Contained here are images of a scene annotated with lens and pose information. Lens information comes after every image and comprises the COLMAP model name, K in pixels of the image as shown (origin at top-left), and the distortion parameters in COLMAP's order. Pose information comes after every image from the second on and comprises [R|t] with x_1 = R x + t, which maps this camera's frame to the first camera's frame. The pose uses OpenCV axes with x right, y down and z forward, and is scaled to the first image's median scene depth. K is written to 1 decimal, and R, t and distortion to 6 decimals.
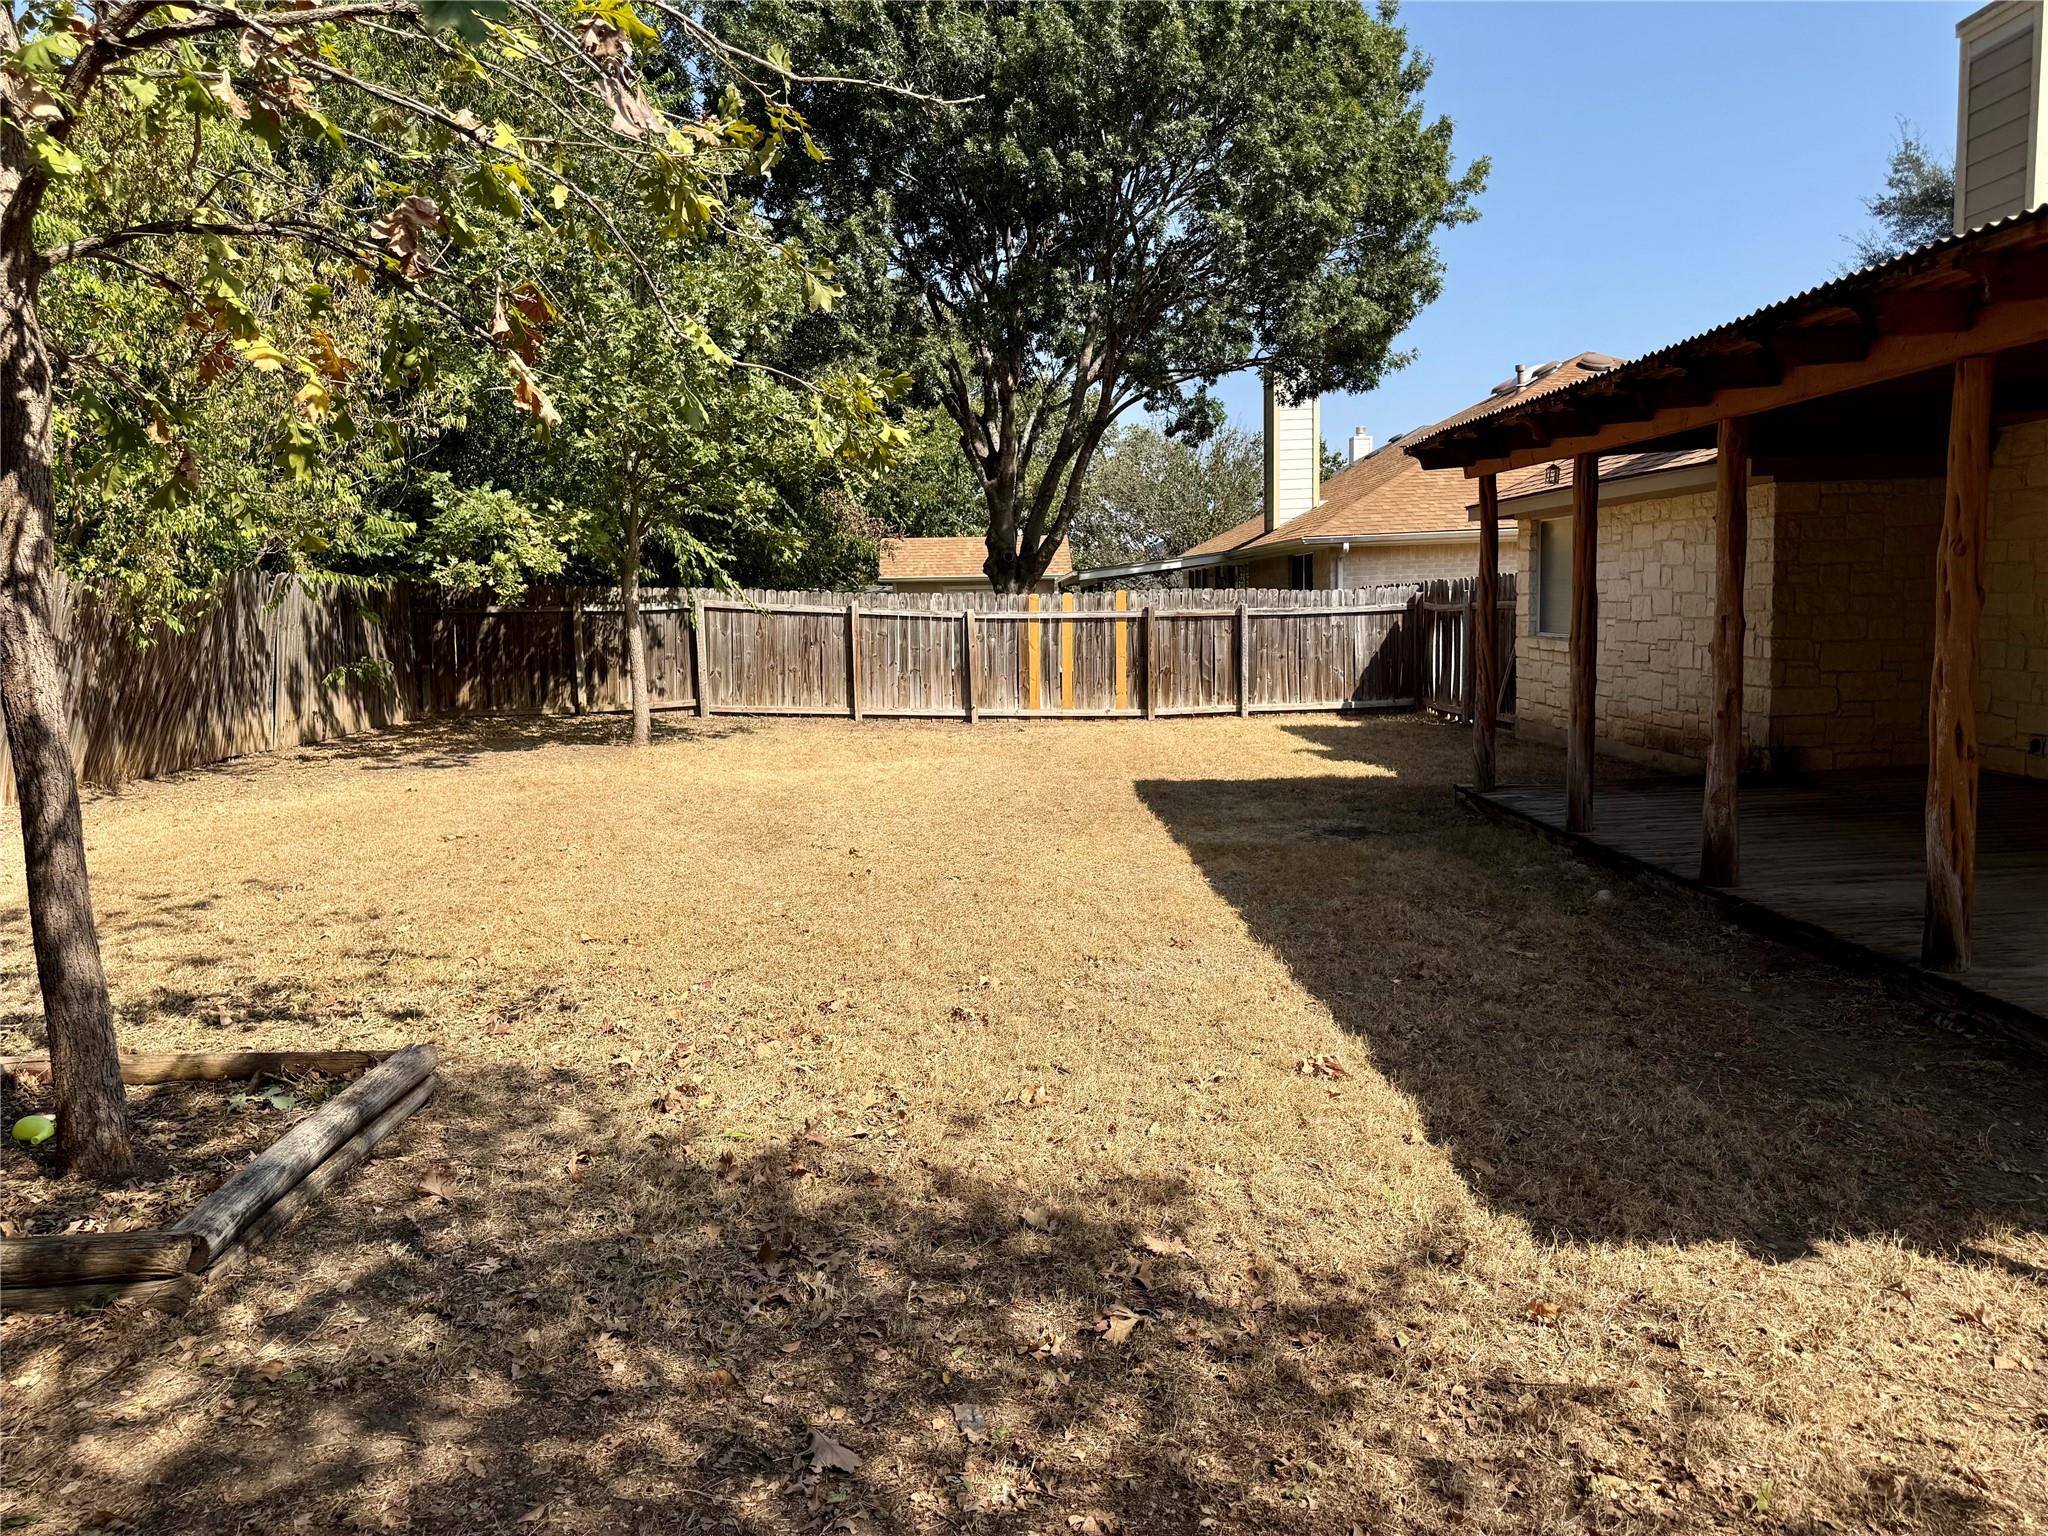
lens RADIAL K [[1456.4, 0, 1024.0], [0, 1456.4, 768.0], [0, 0, 1]] dist [0.133415, -0.244069]
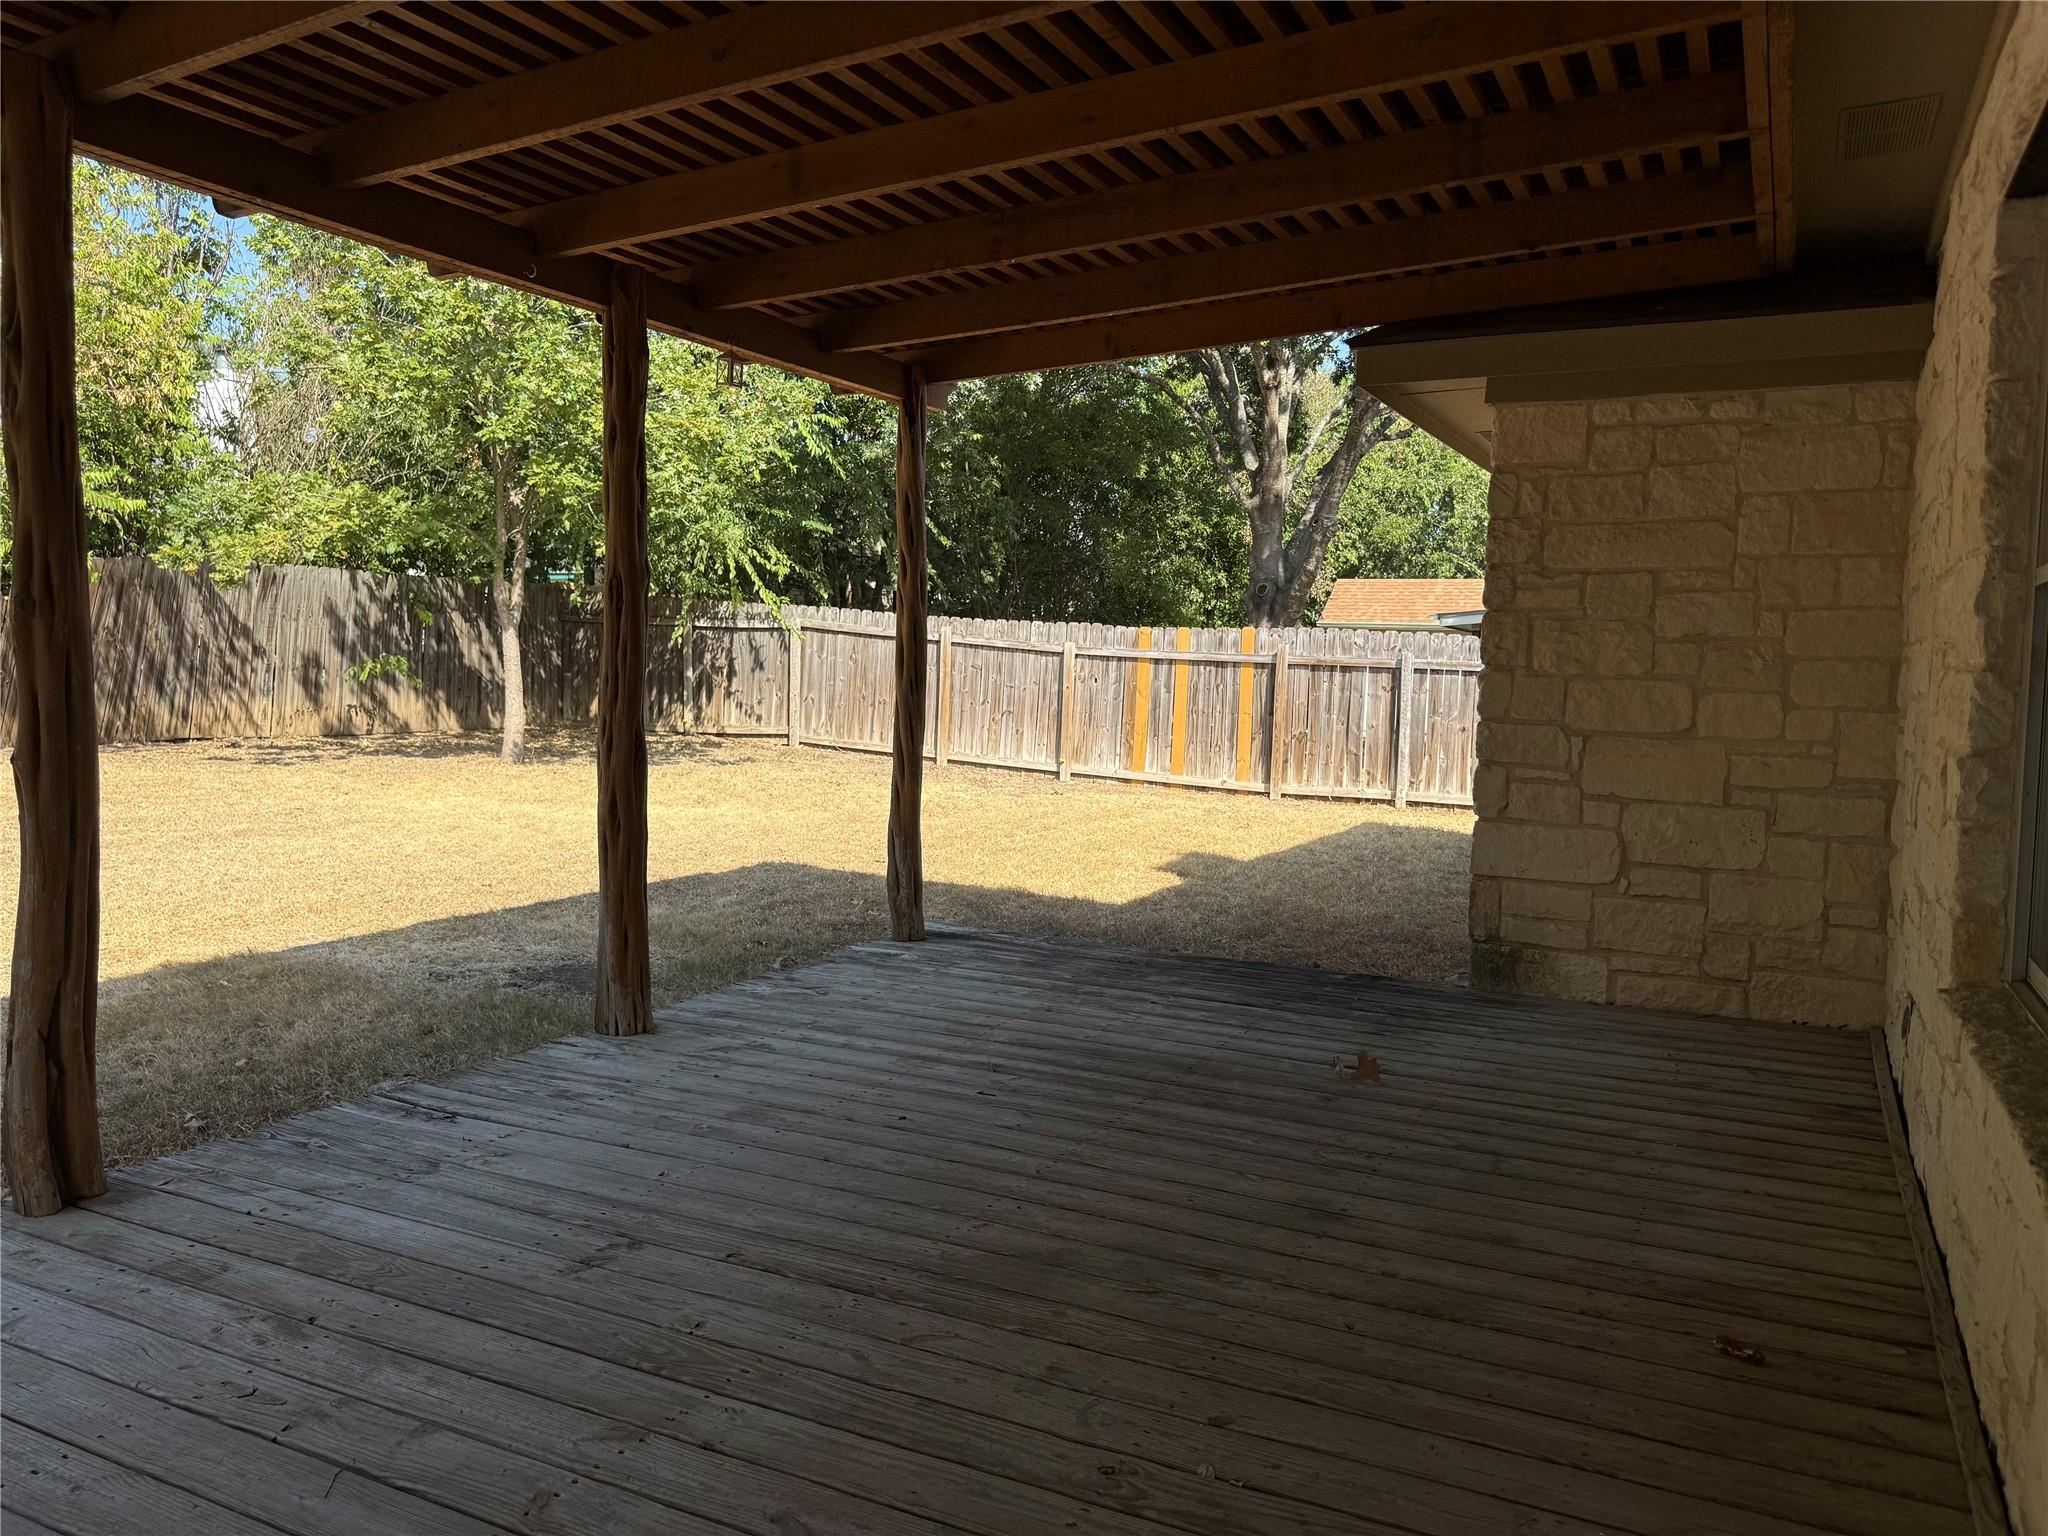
lens RADIAL K [[1456.4, 0, 1024.0], [0, 1456.4, 768.0], [0, 0, 1]] dist [0.133415, -0.244069]
pose [[0.876848, 0.086810, -0.472865, 0.332775], [-0.103969, 0.994528, -0.010215, -0.027589], [0.469391, 0.058120, 0.881076, 0.270208]]
